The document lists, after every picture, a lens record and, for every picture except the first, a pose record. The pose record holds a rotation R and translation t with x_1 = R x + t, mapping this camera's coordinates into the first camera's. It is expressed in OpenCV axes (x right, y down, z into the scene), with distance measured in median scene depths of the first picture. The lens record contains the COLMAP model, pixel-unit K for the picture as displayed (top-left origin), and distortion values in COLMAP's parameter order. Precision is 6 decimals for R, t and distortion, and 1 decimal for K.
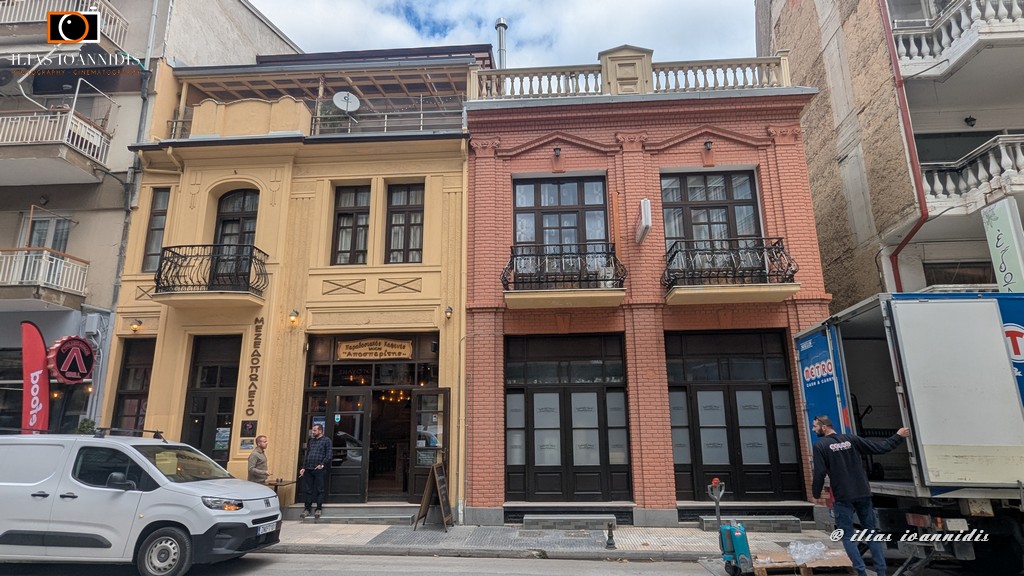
lens RADIAL K [[565.5, 0, 512.0], [0, 565.5, 288.0], [0, 0, 1]] dist [0.002133, 0.001130]
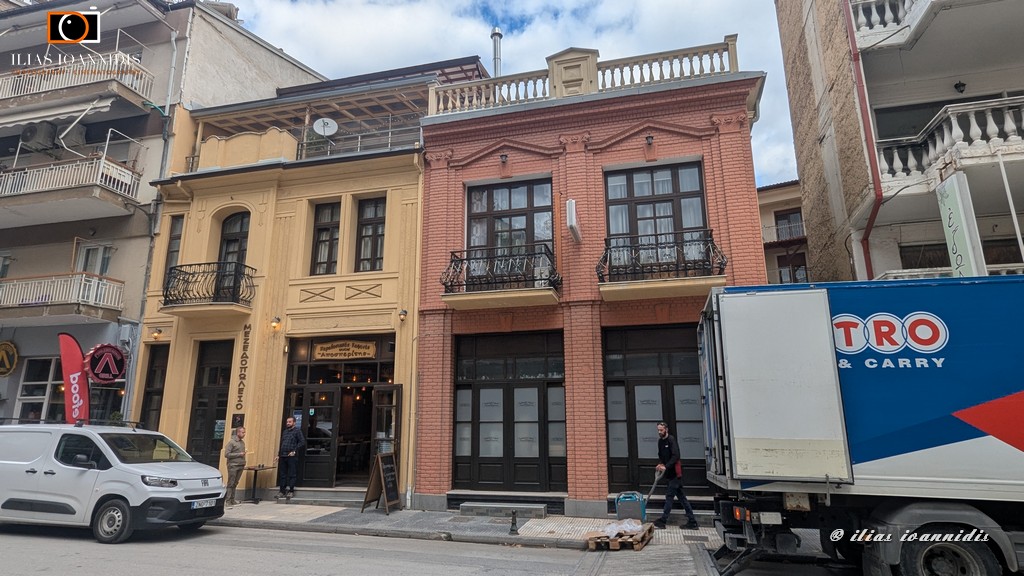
lens RADIAL K [[565.5, 0, 512.0], [0, 565.5, 288.0], [0, 0, 1]] dist [0.002133, 0.001130]
pose [[0.982794, -0.038249, -0.180704, 0.284145], [0.039784, 0.999196, 0.004877, -0.005618], [0.180372, -0.011982, 0.983526, -0.030708]]
